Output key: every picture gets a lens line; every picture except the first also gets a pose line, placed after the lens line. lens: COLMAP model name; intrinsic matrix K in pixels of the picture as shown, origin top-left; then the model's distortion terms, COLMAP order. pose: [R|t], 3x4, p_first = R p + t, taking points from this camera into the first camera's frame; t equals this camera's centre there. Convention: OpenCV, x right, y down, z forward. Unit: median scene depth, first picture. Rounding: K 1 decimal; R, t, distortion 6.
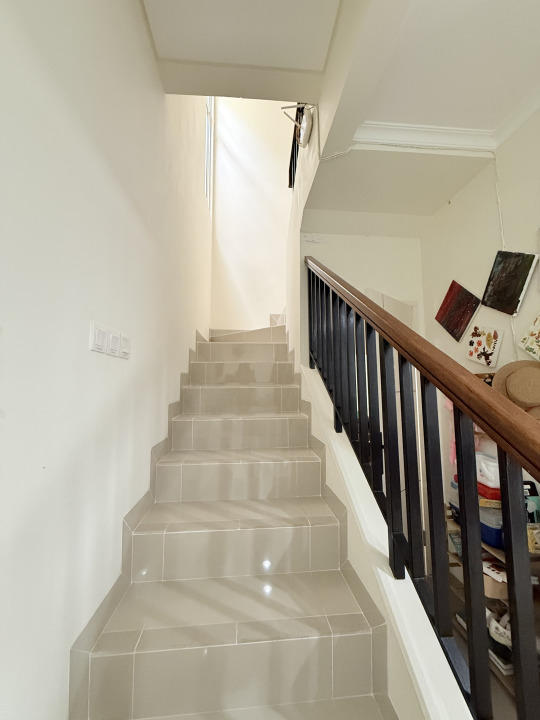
lens RADIAL K [[286.0, 0, 270.3], [0, 286.0, 359.1], [0, 0, 1]] dist [-0.000458, 0.000060]
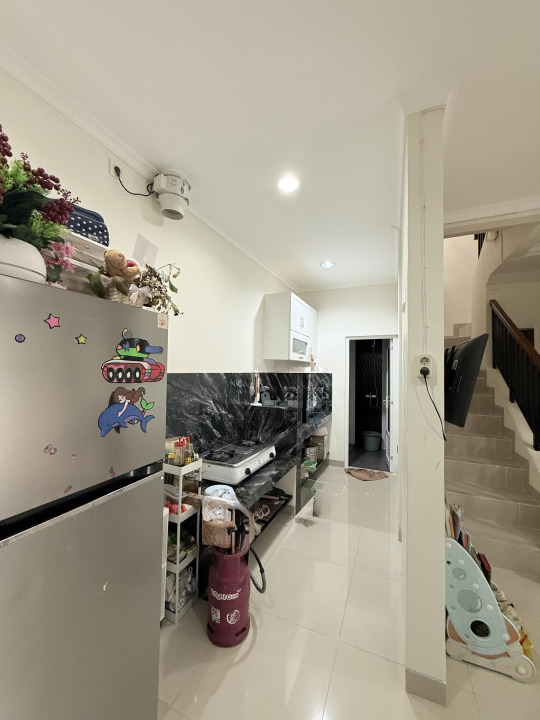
lens RADIAL K [[286.0, 0, 270.3], [0, 286.0, 359.1], [0, 0, 1]] dist [-0.000458, 0.000060]
pose [[0.880444, 0.002985, -0.474140, -0.290366], [0.021968, 0.998649, 0.047081, -0.173735], [0.473640, -0.051868, 0.879190, -1.470356]]
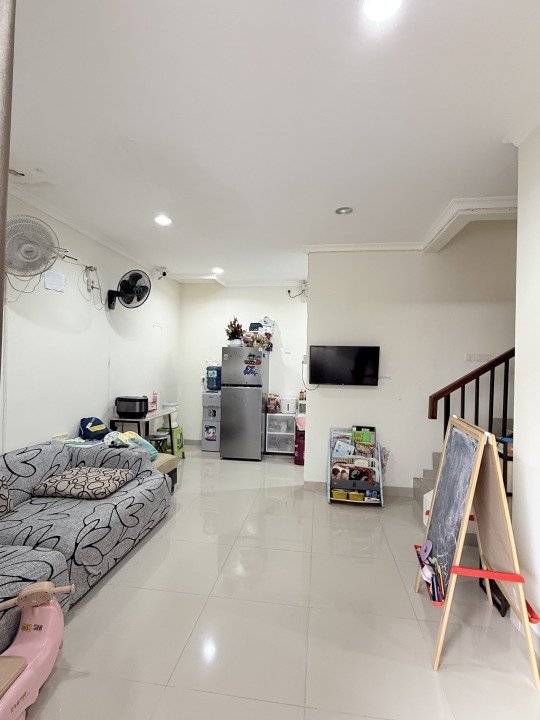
lens RADIAL K [[354.1, 0, 270.0], [0, 354.1, 360.0], [0, 0, 1]] dist [-0.000634, -0.000050]
pose [[-0.222712, -0.007230, -0.974857, 2.274933], [0.069735, 0.997293, -0.023328, -0.059076], [0.972387, -0.073177, -0.221605, -0.219786]]
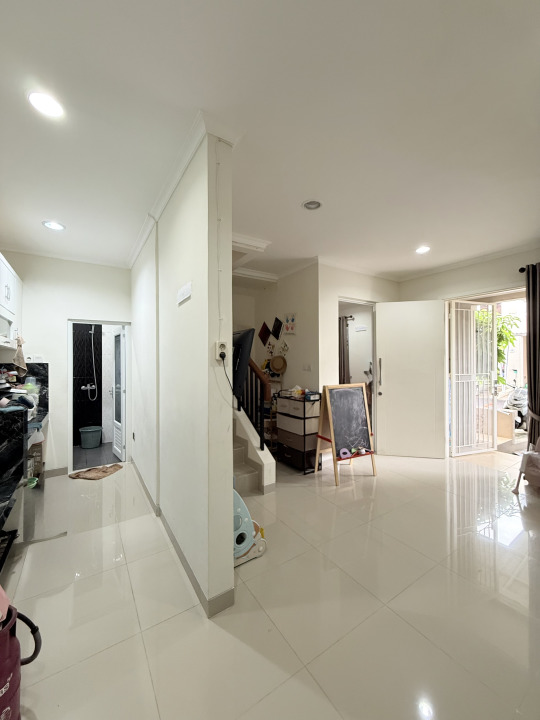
lens RADIAL K [[286.0, 0, 270.3], [0, 286.0, 359.1], [0, 0, 1]] dist [-0.000458, 0.000060]
pose [[0.878774, 0.002978, 0.477229, -0.619262], [-0.042545, 0.996488, 0.072124, -0.157237], [-0.475338, -0.083684, 0.875815, -1.513282]]
